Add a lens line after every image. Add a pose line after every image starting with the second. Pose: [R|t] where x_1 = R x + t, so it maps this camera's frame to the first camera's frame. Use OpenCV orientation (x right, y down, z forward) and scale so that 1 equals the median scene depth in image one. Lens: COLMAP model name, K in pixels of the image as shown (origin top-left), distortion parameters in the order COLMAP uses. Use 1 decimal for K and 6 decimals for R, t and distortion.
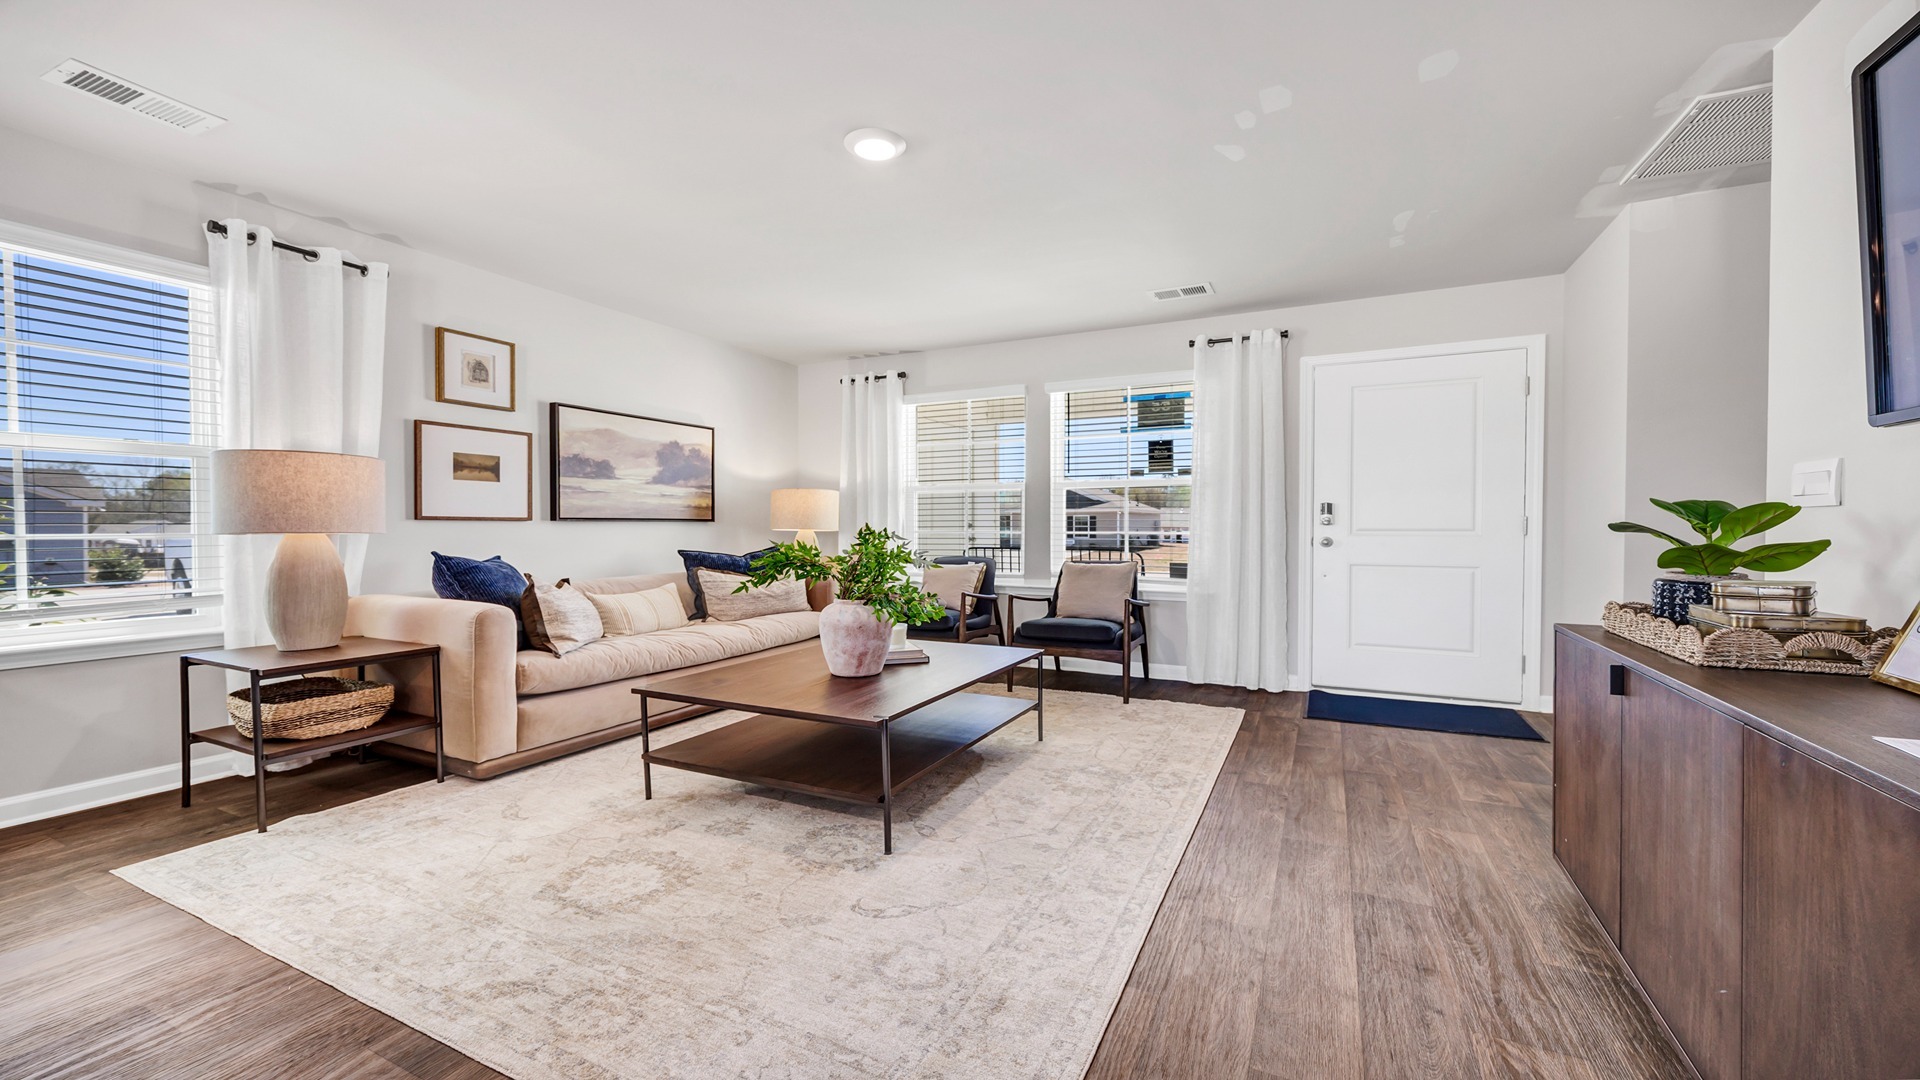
lens RADIAL K [[753.4, 0, 1000.6], [0, 753.4, 540.4], [0, 0, 1]] dist [0.001472, 0.000103]
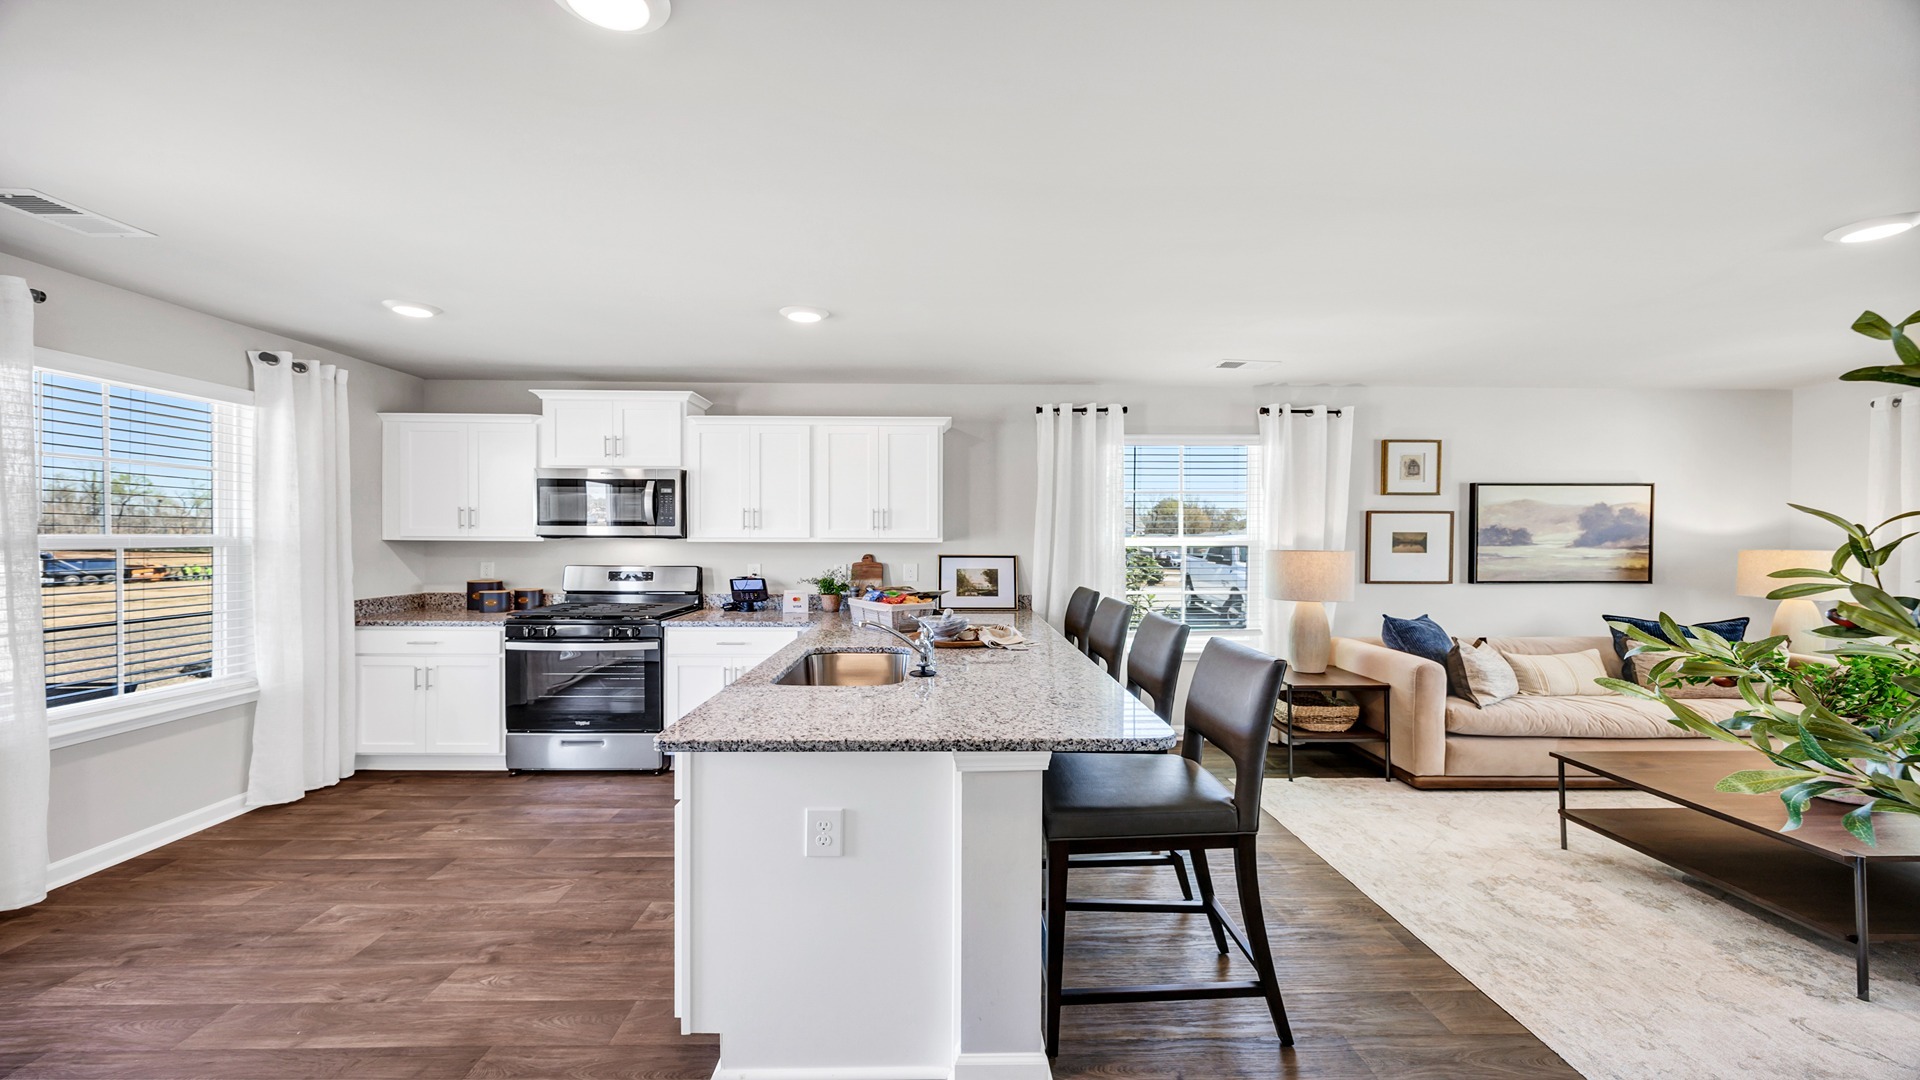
lens RADIAL K [[768.6, 0, 905.1], [0, 768.6, 540.3], [0, 0, 1]] dist [-0.001877, -0.000215]
pose [[0.411212, 0.012070, -0.911460, 0.178363], [-0.016663, 0.999845, 0.005723, -0.117064], [0.911387, 0.012834, 0.411349, -0.398157]]
